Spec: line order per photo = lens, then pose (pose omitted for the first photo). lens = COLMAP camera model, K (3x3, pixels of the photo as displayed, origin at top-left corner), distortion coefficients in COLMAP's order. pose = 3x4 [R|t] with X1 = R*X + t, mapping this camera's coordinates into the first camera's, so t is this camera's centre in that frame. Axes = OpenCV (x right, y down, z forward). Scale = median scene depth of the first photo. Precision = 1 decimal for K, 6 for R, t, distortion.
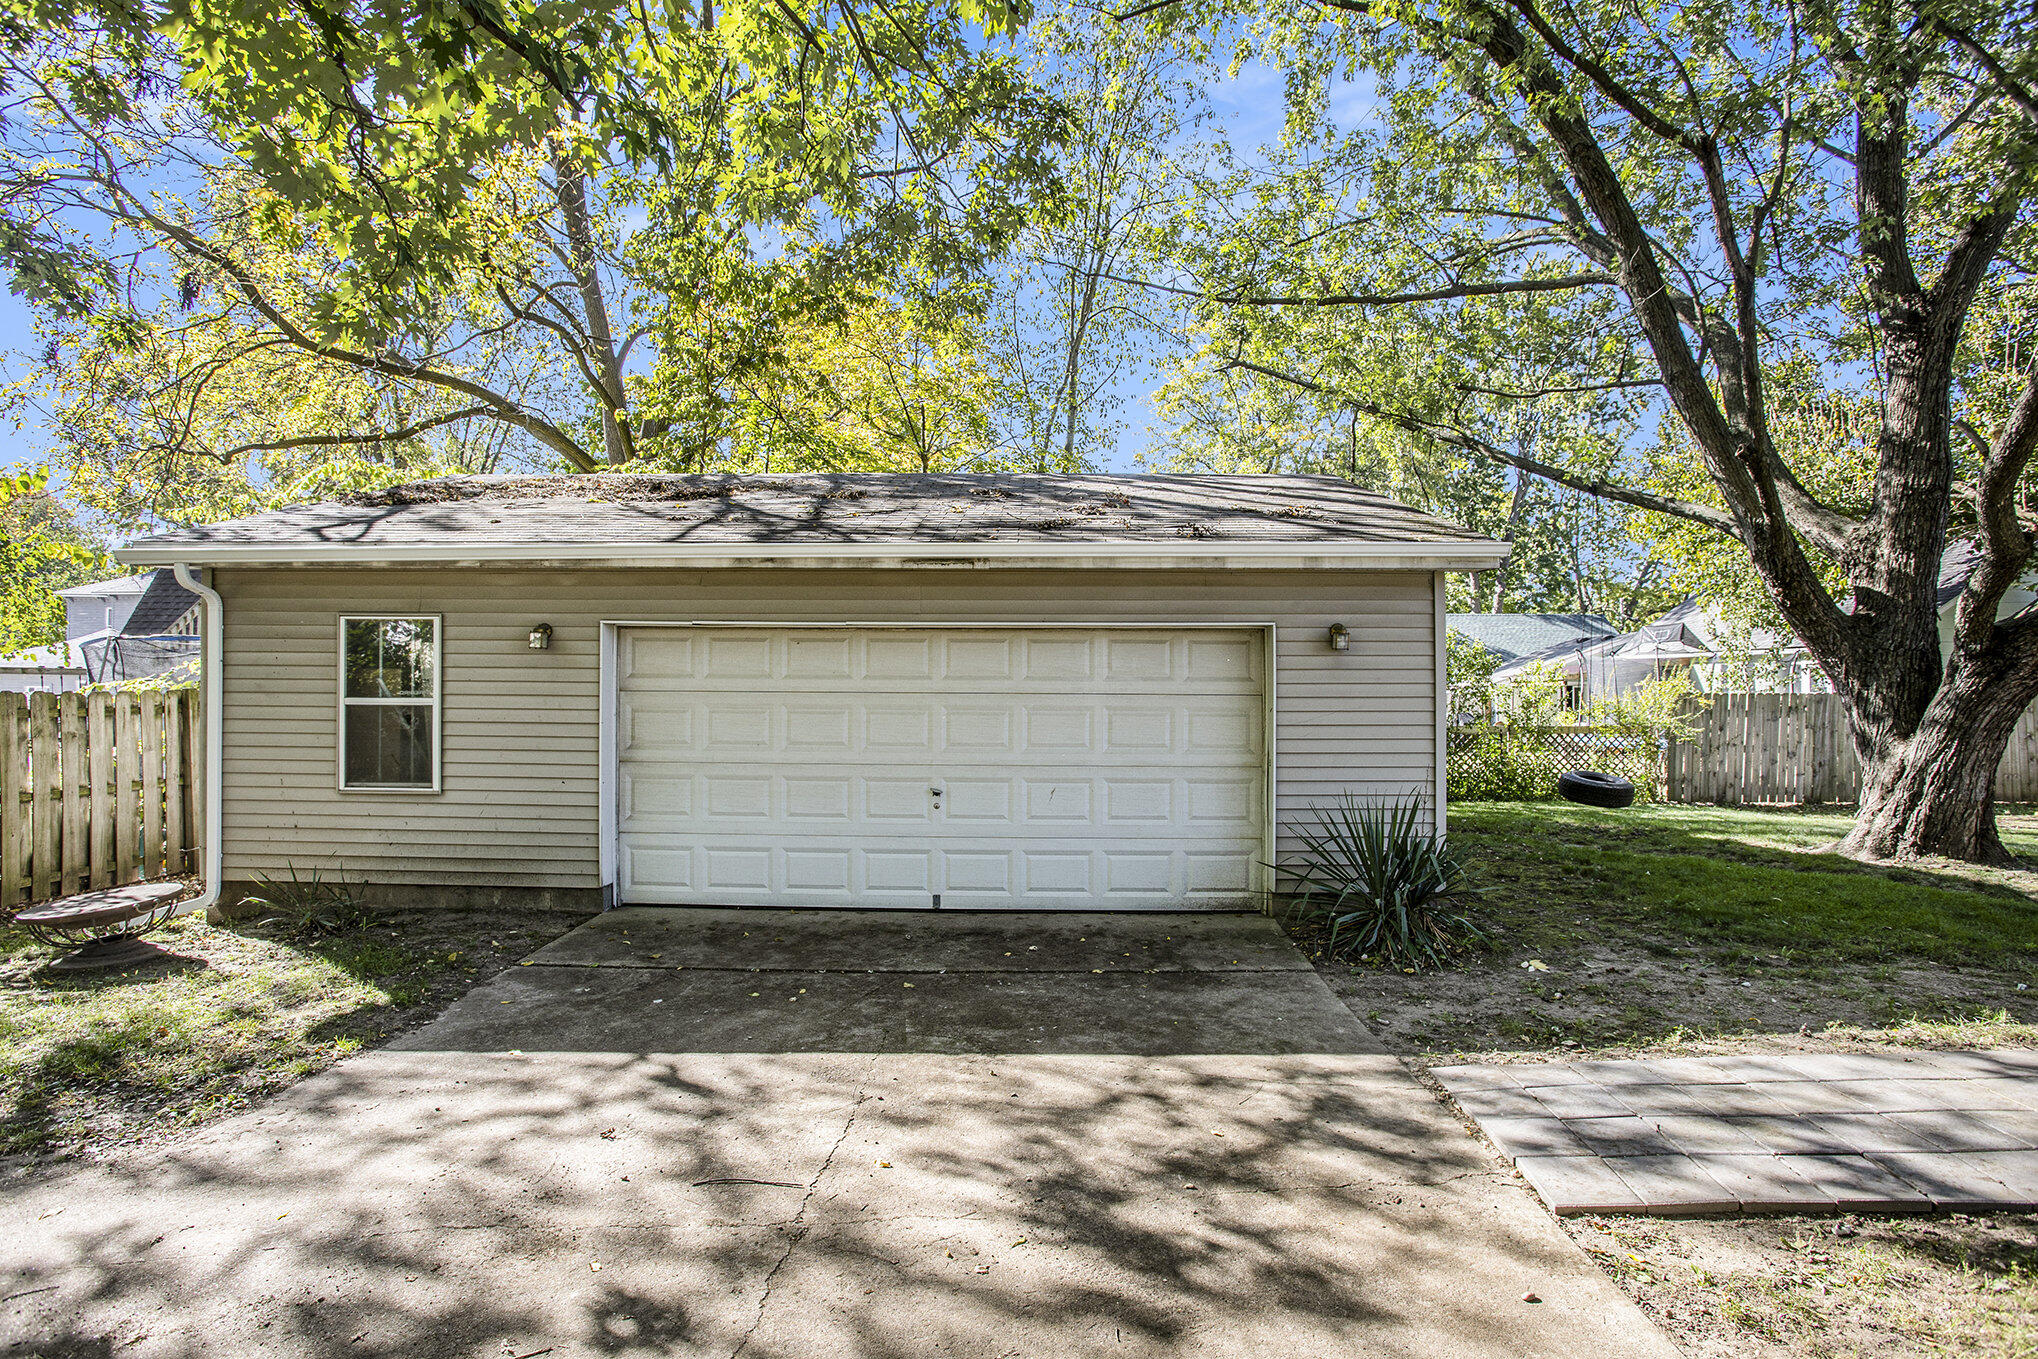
lens RADIAL K [[995.9, 0, 1046.5], [0, 995.9, 667.0], [0, 0, 1]] dist [-0.003464, -0.000301]
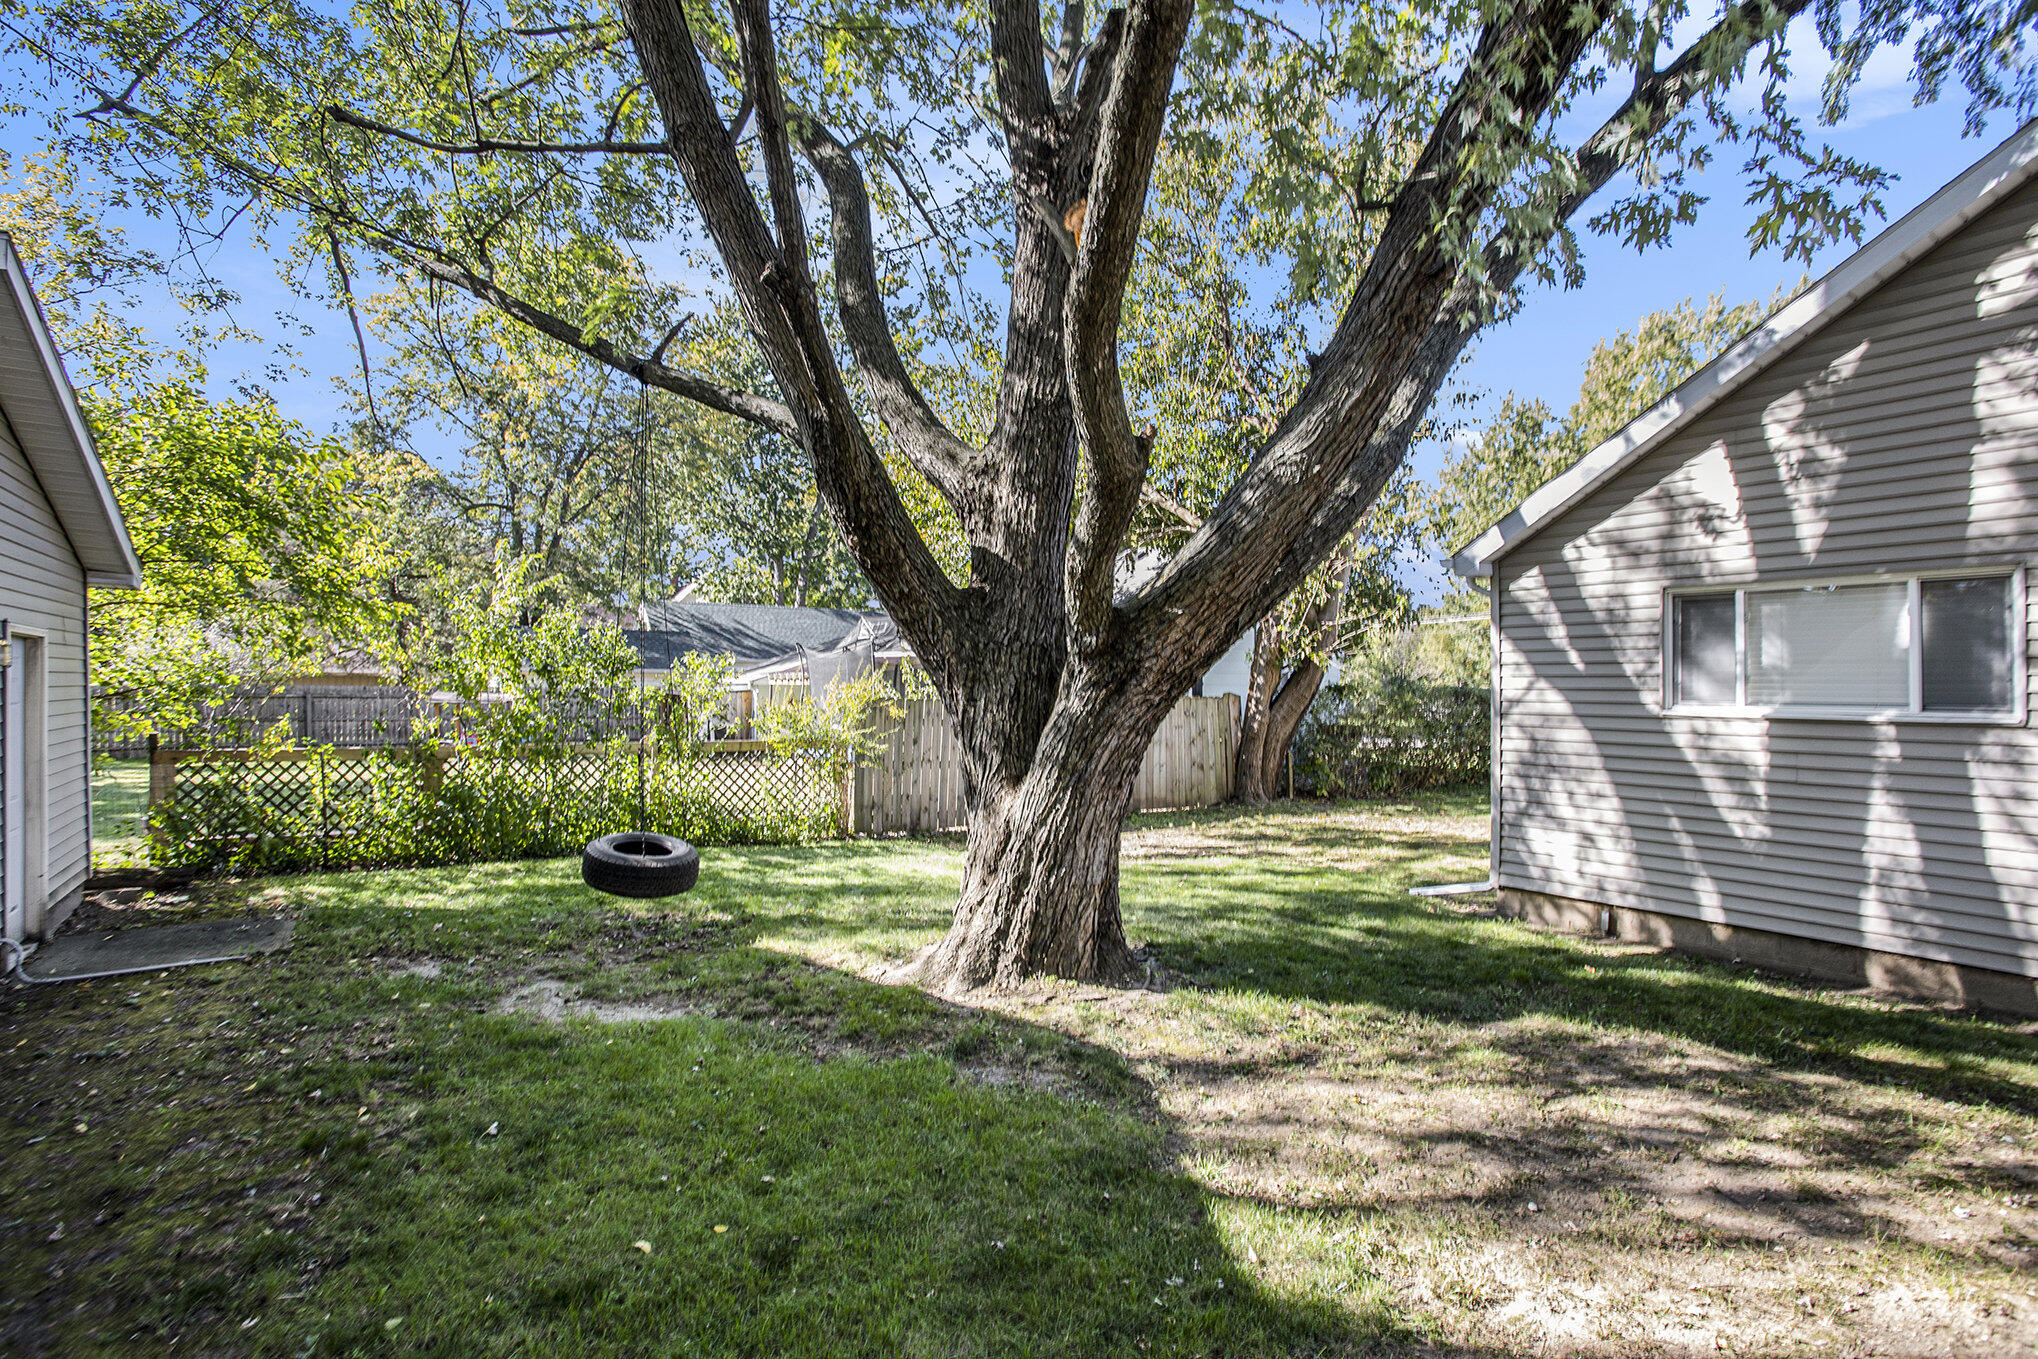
lens RADIAL K [[970.6, 0, 1050.3], [0, 970.6, 652.9], [0, 0, 1]] dist [-0.002147, -0.000172]
pose [[0.810499, 0.021093, 0.585361, 0.542419], [-0.016018, 0.999776, -0.013846, -0.003526], [-0.585521, 0.001846, 0.810655, 0.507975]]
